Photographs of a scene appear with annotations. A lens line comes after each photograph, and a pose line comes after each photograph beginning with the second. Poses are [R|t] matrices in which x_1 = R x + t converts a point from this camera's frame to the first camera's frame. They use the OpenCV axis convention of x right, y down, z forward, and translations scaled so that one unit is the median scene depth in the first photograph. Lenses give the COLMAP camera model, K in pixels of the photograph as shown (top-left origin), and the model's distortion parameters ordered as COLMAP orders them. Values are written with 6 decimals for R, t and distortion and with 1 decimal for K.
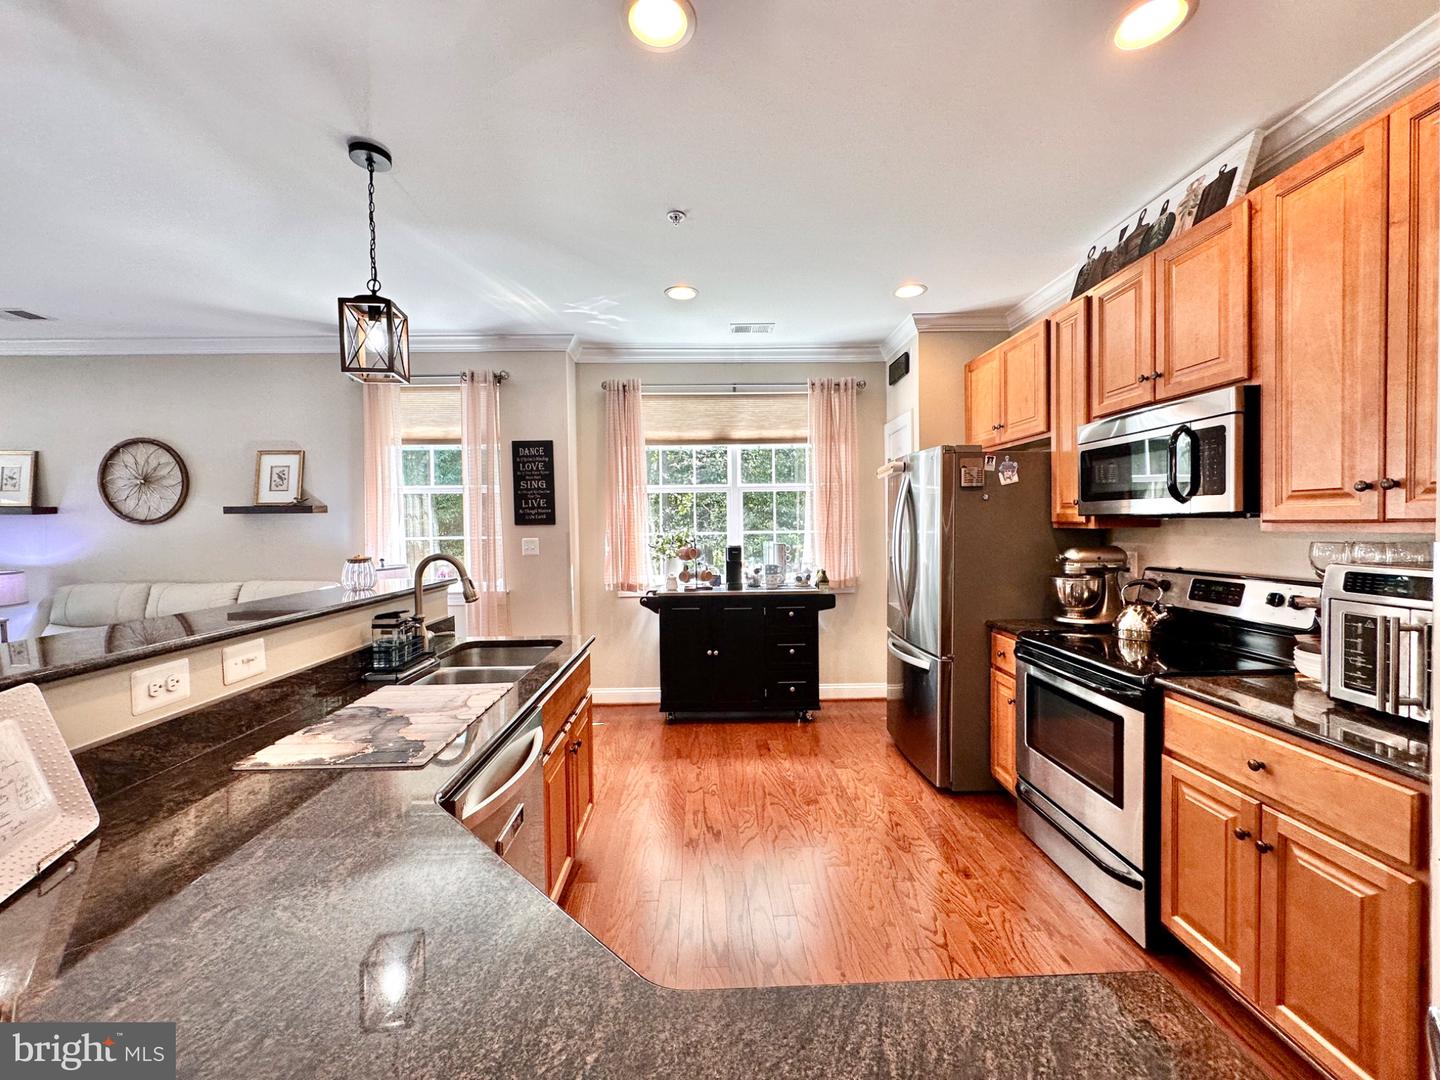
lens RADIAL K [[573.5, 0, 719.7], [0, 573.5, 538.9], [0, 0, 1]] dist [-0.002023, 0.000377]
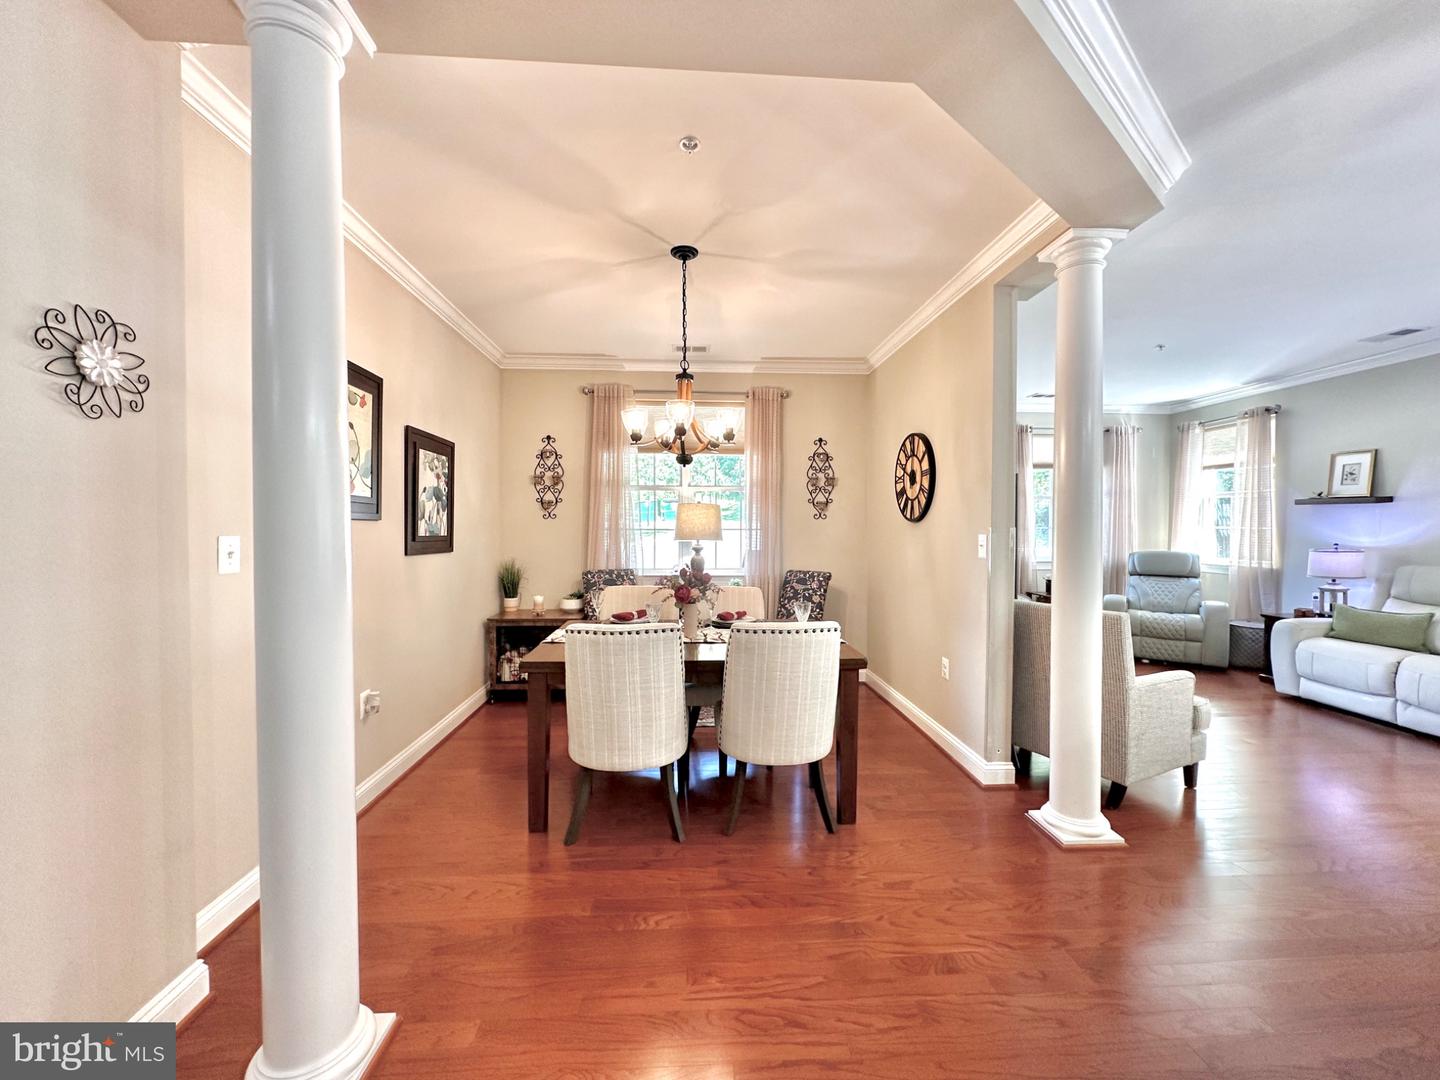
lens RADIAL K [[573.5, 0, 719.7], [0, 573.5, 538.9], [0, 0, 1]] dist [-0.002023, 0.000377]
pose [[0.033484, 0.037649, -0.998730, -0.064080], [-0.024312, 0.999025, 0.036845, 0.021397], [0.999144, 0.023047, 0.034367, -0.406375]]
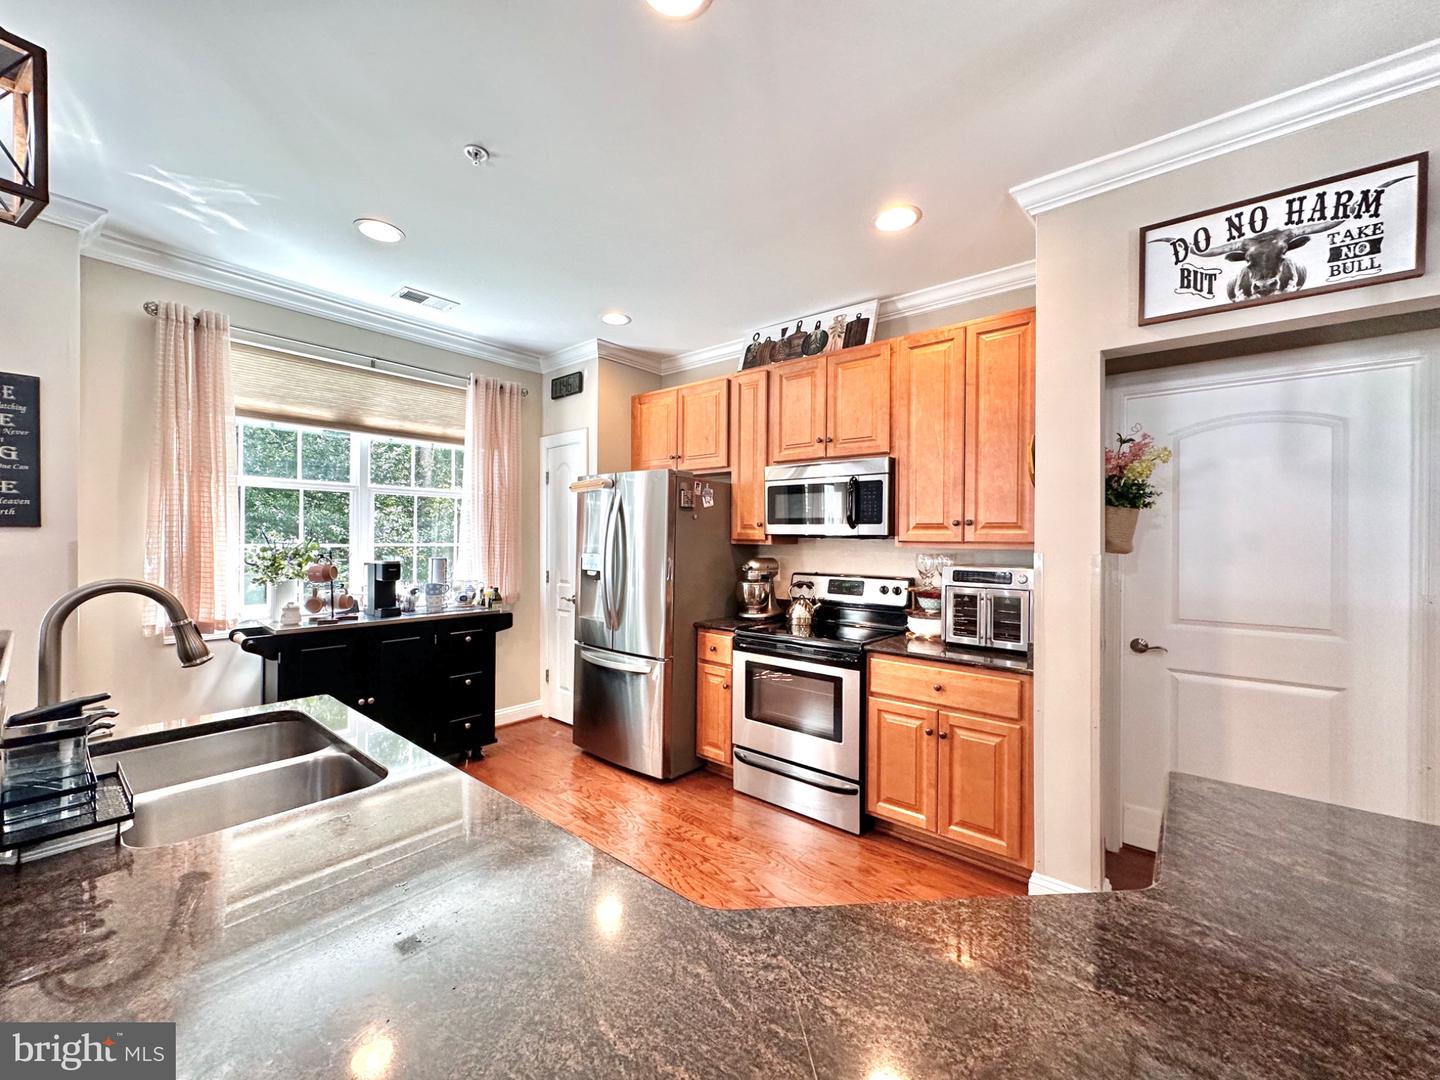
lens RADIAL K [[573.5, 0, 719.7], [0, 573.5, 538.9], [0, 0, 1]] dist [-0.002023, 0.000377]
pose [[0.662402, 0.017794, 0.748938, -0.290998], [0.001352, 0.999688, -0.024948, 0.001105], [-0.749148, 0.017538, 0.662171, 0.140811]]
